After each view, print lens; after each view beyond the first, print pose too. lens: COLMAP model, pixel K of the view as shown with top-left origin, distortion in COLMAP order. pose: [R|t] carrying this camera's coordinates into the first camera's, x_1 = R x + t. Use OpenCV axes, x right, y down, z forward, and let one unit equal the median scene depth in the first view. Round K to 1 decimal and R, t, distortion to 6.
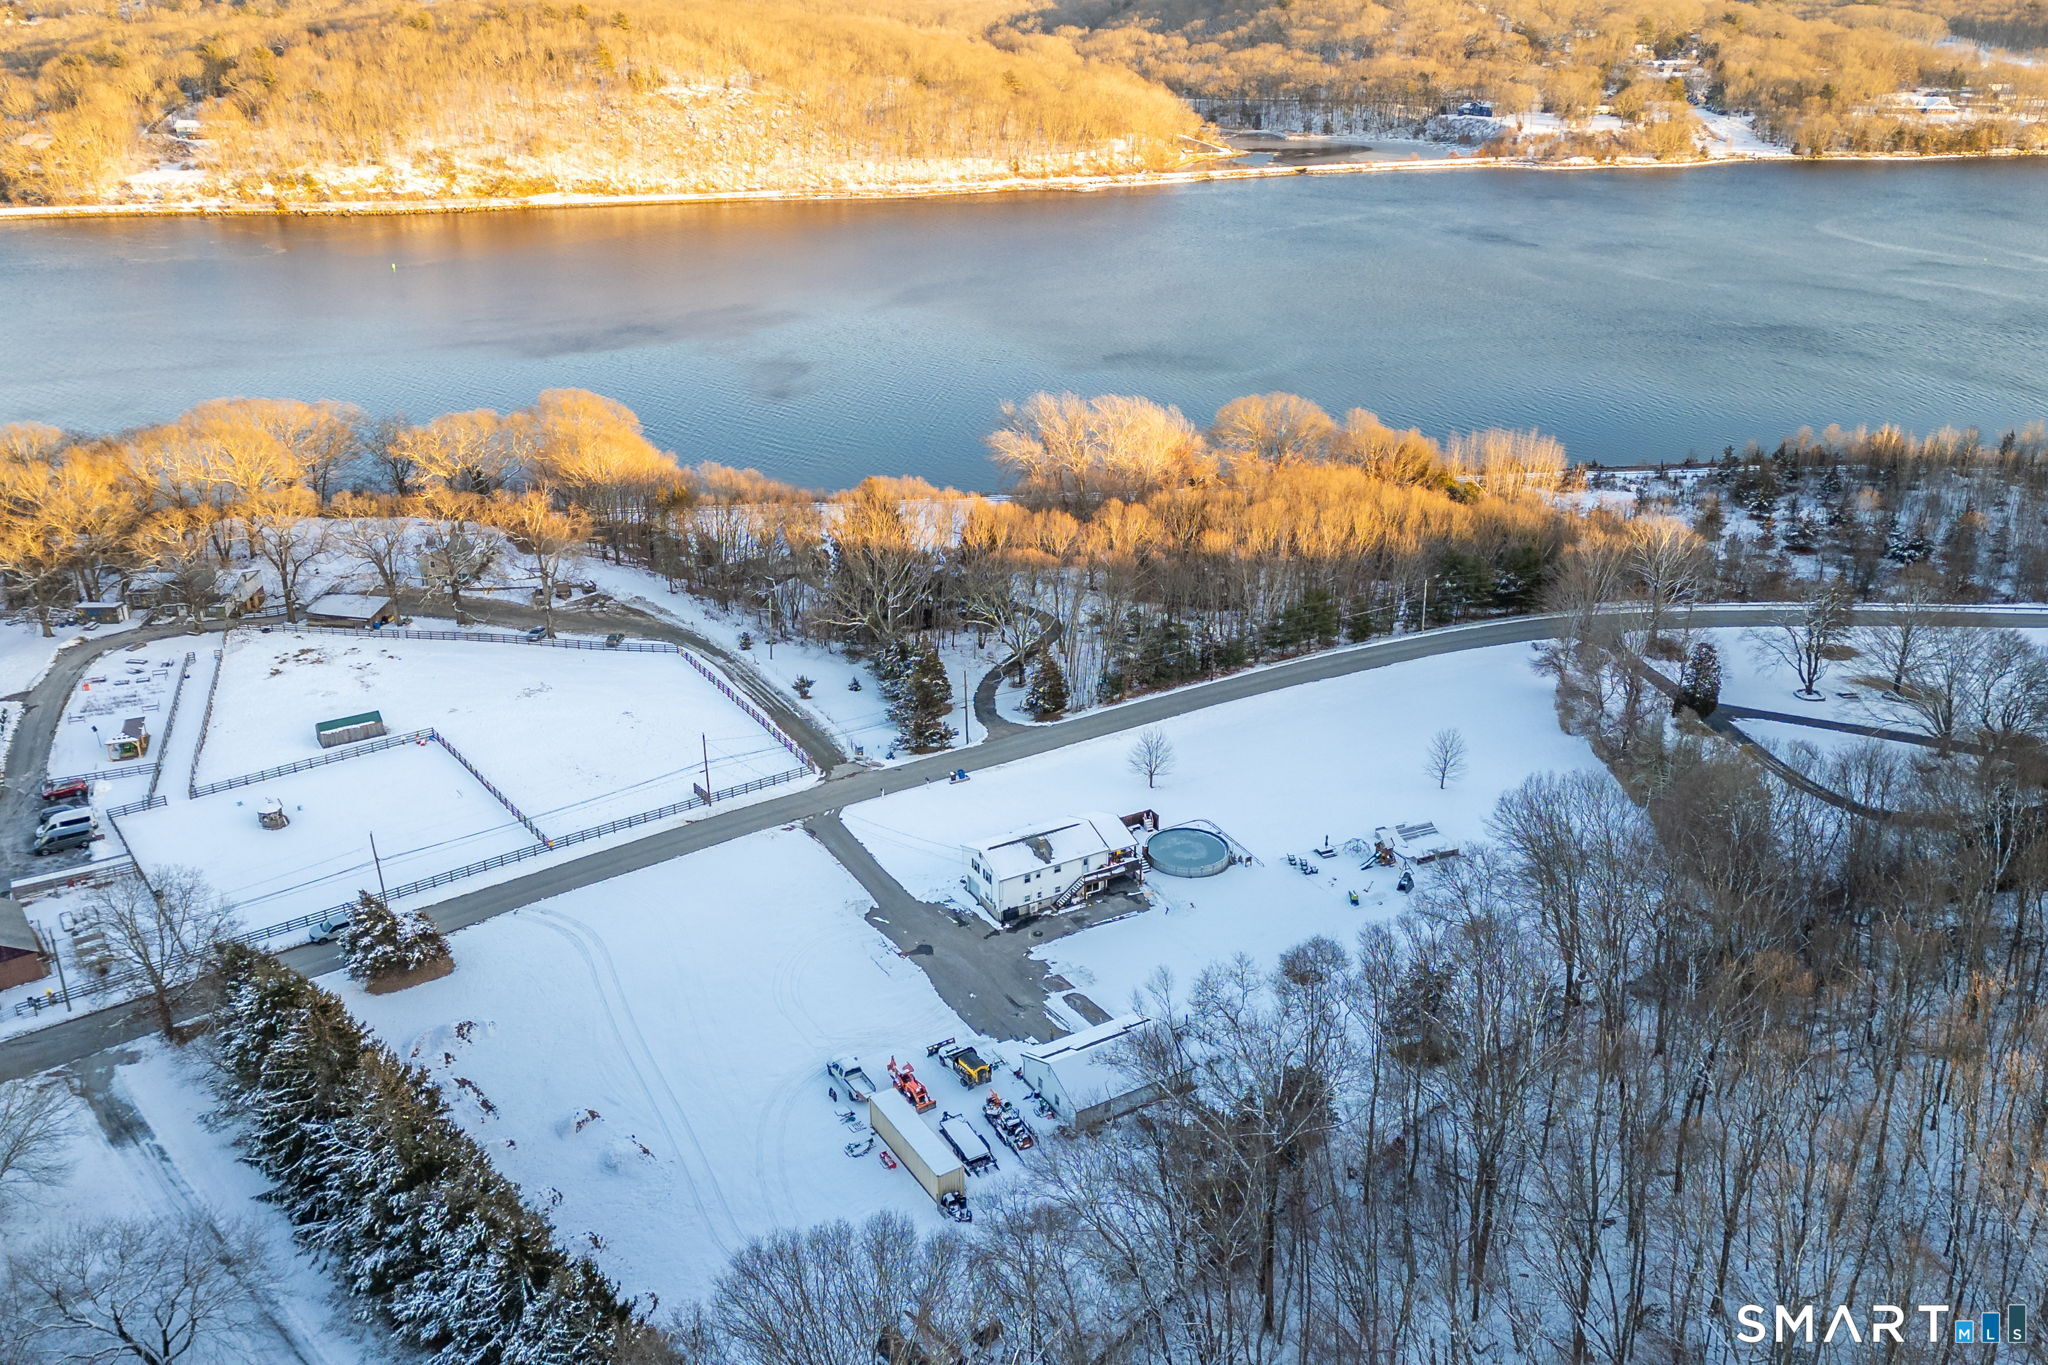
lens RADIAL K [[1675.4, 0, 1018.6], [0, 1675.4, 627.2], [0, 0, 1]] dist [0.107774, -0.130166]
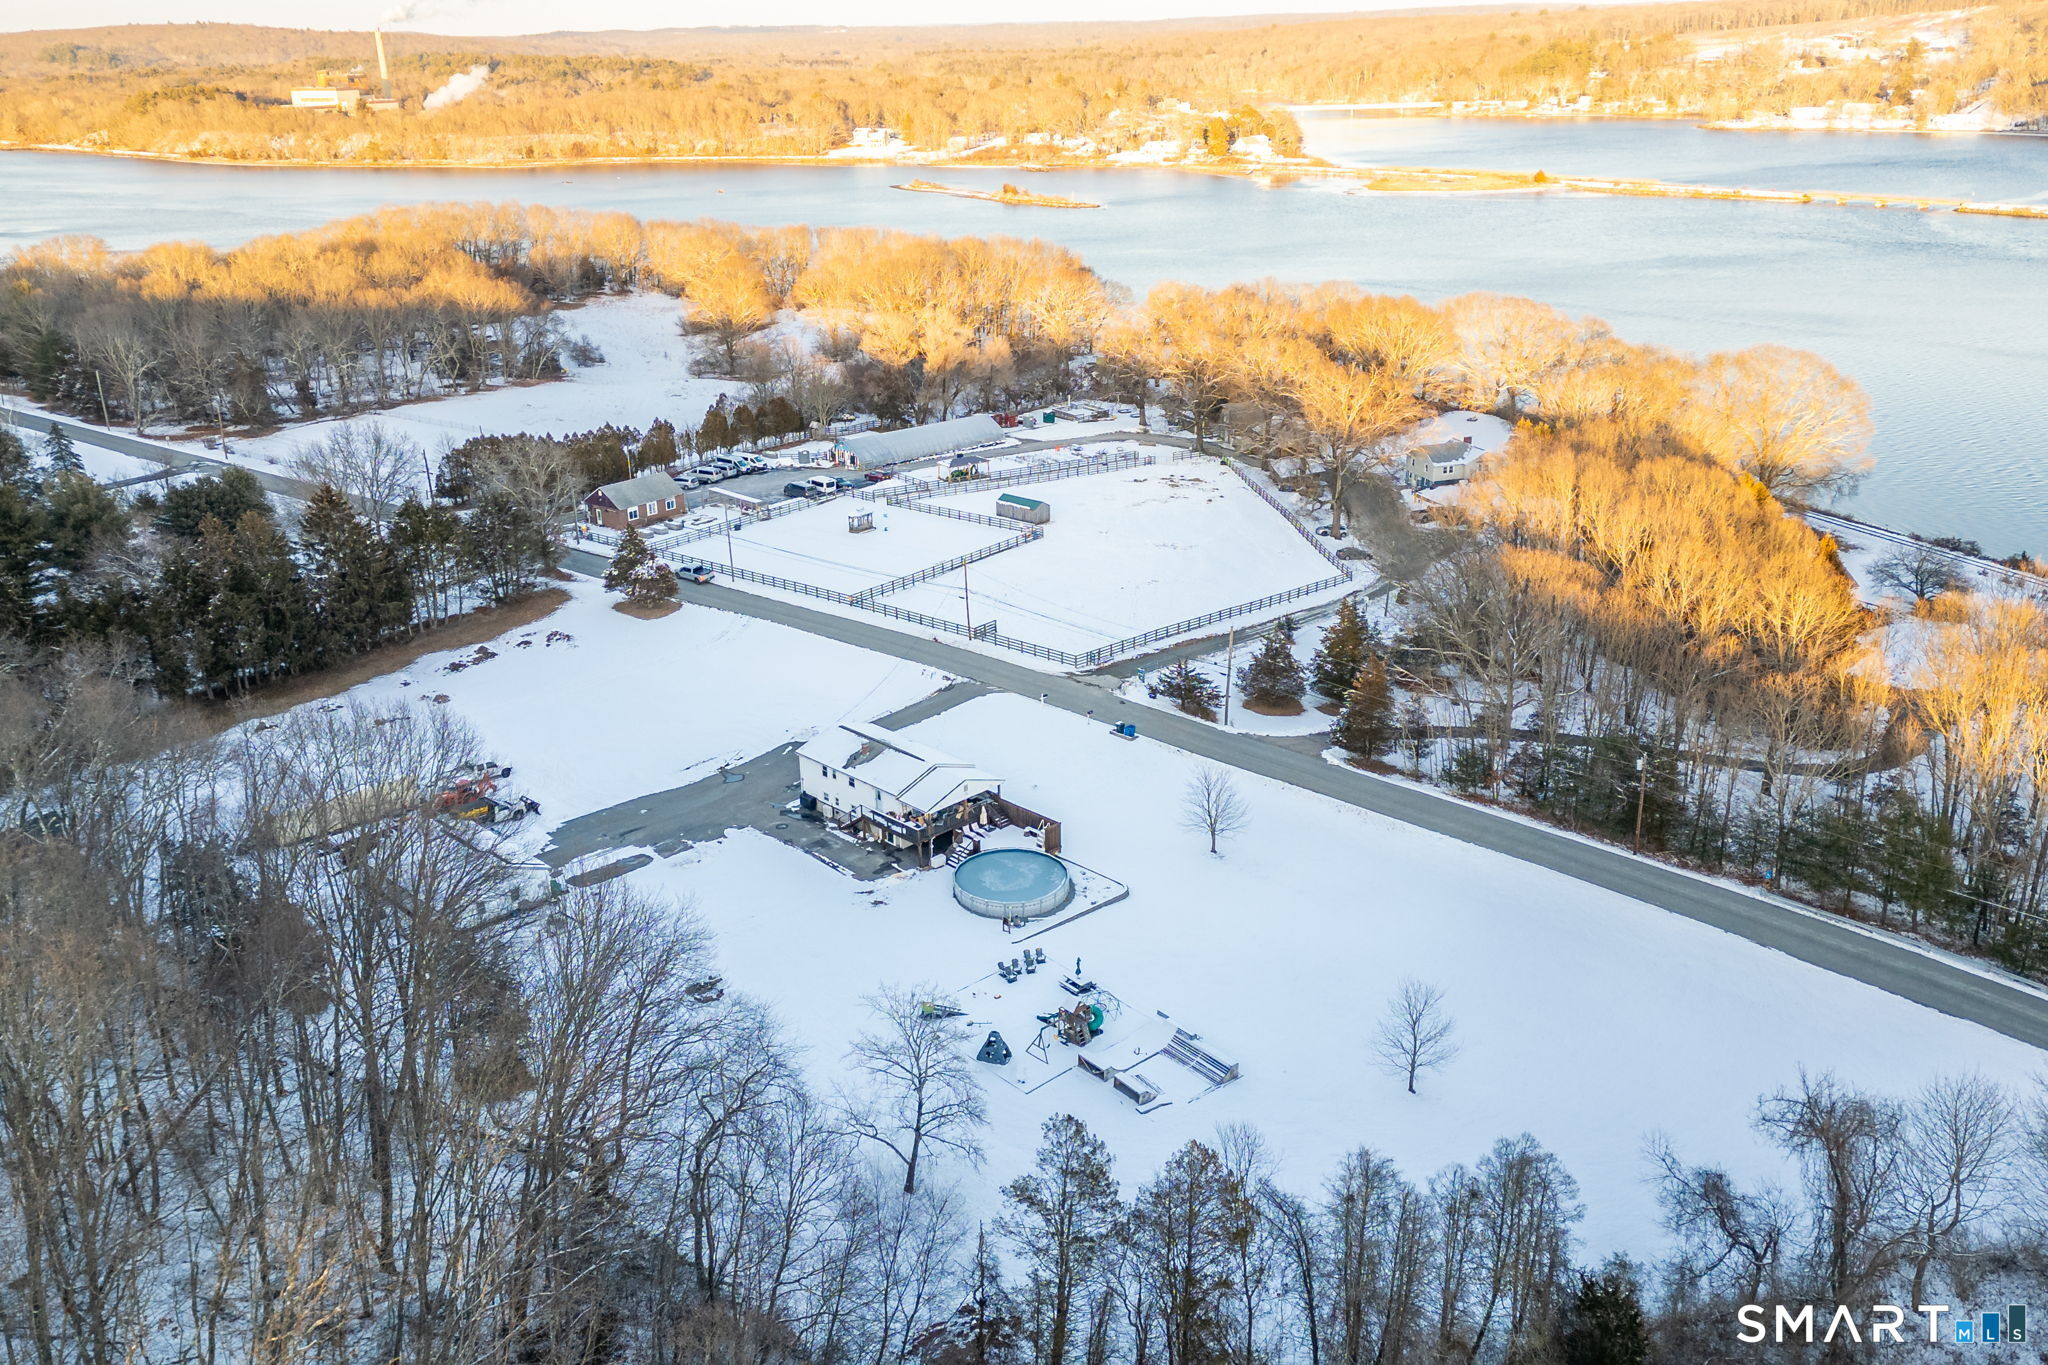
lens RADIAL K [[1675.4, 0, 1018.6], [0, 1675.4, 627.2], [0, 0, 1]] dist [0.107774, -0.130166]
pose [[0.261926, 0.310918, -0.913633, 0.168462], [-0.342178, 0.915100, 0.213319, -0.027174], [0.902391, 0.256751, 0.346078, 0.173881]]
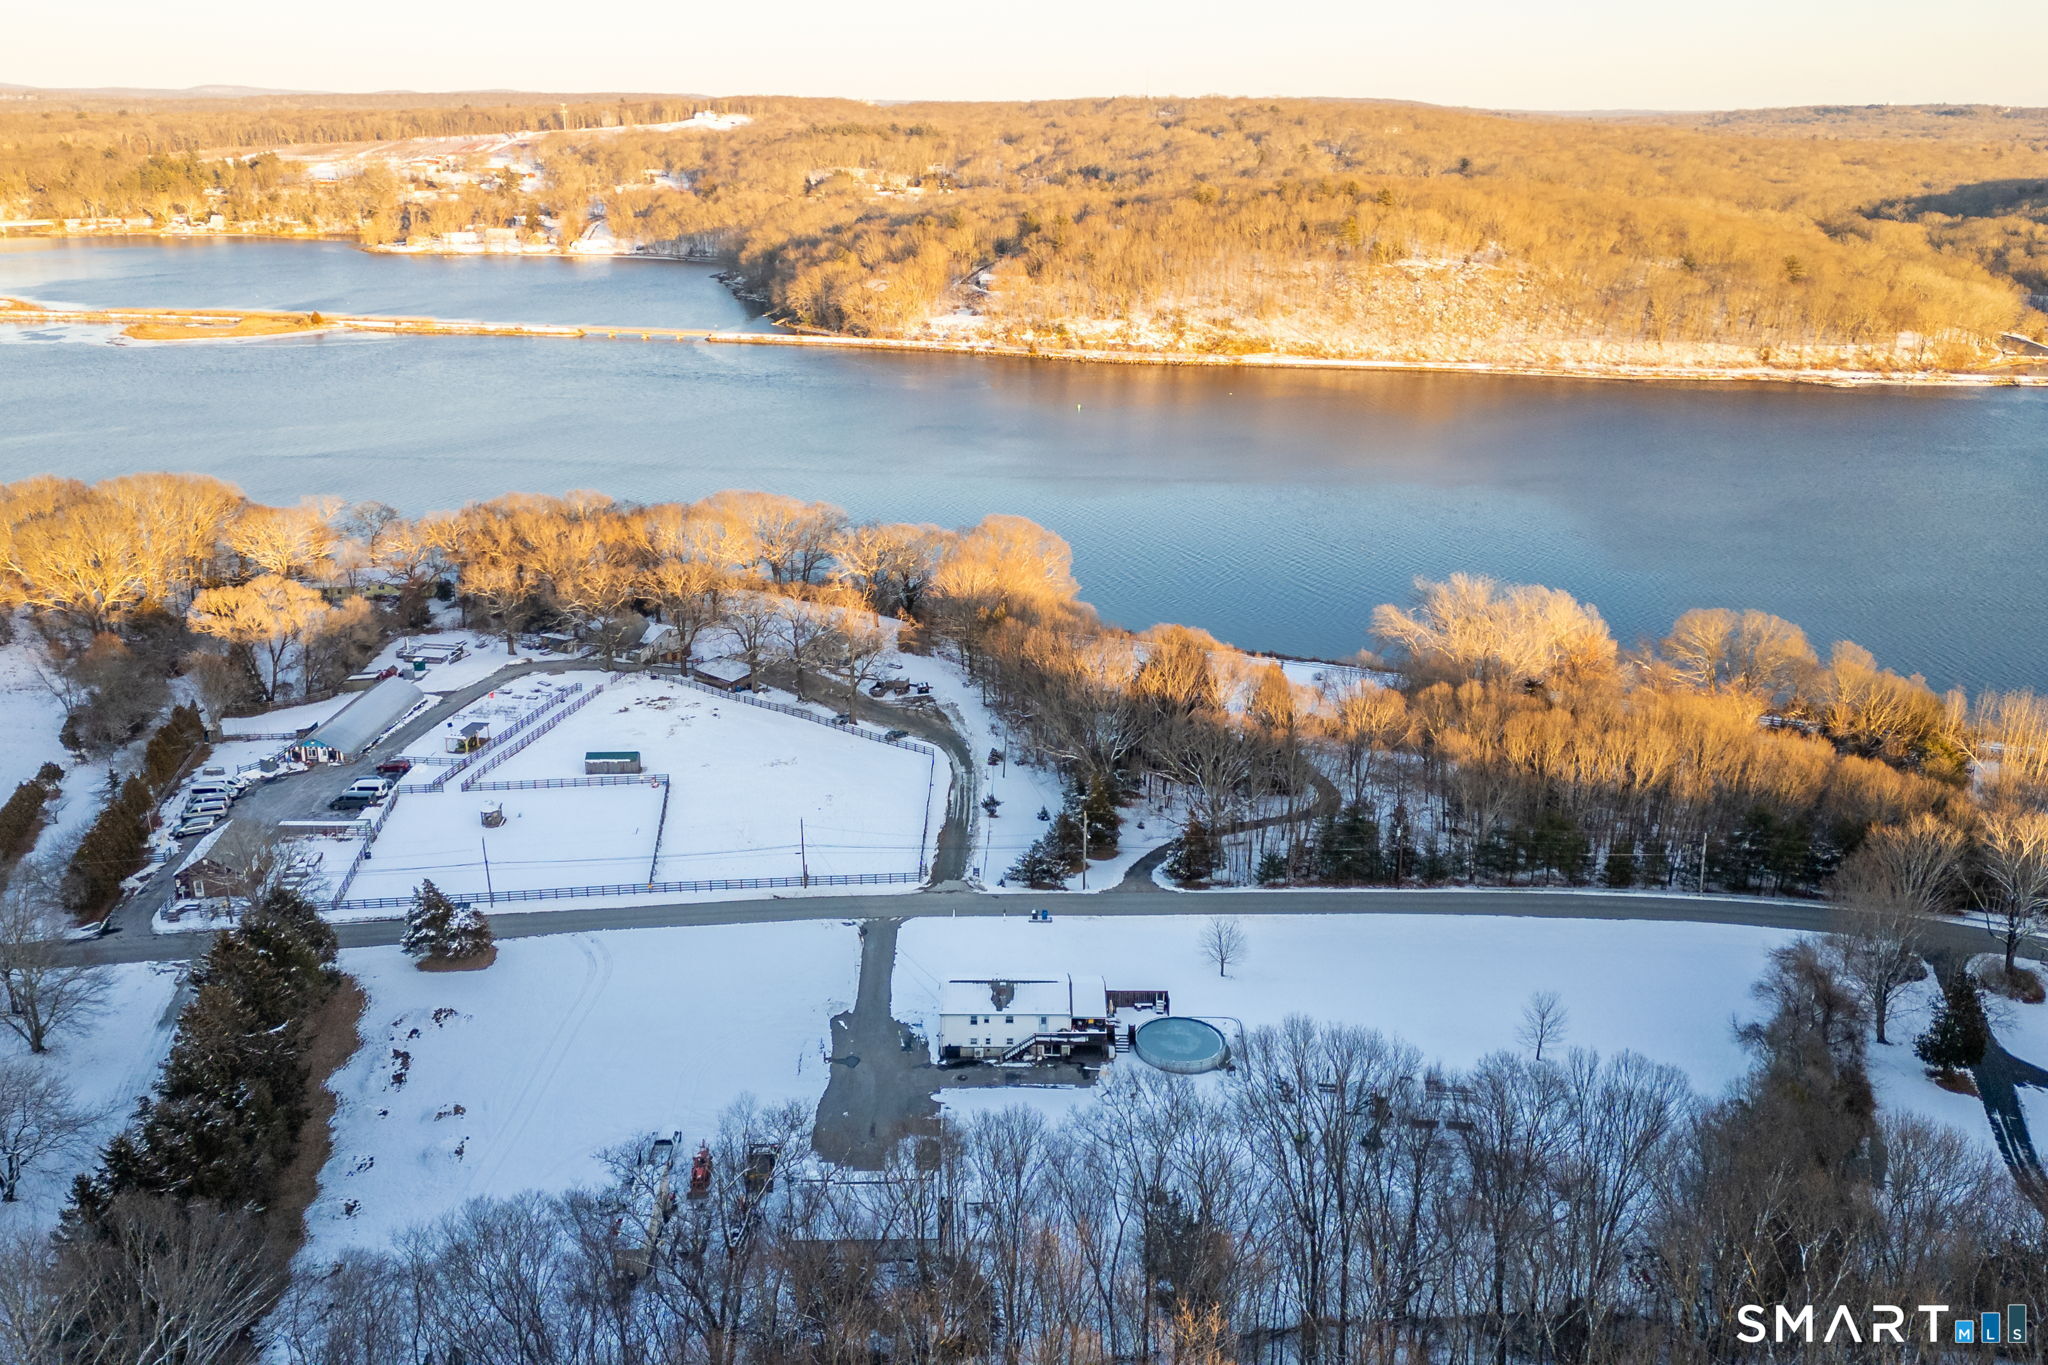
lens RADIAL K [[1675.4, 0, 1018.6], [0, 1675.4, 627.2], [0, 0, 1]] dist [0.107774, -0.130166]
pose [[0.876333, 0.144269, -0.459595, 0.098954], [-0.188015, 0.980862, -0.050601, -0.006610], [0.443499, 0.130754, 0.886686, 0.024940]]
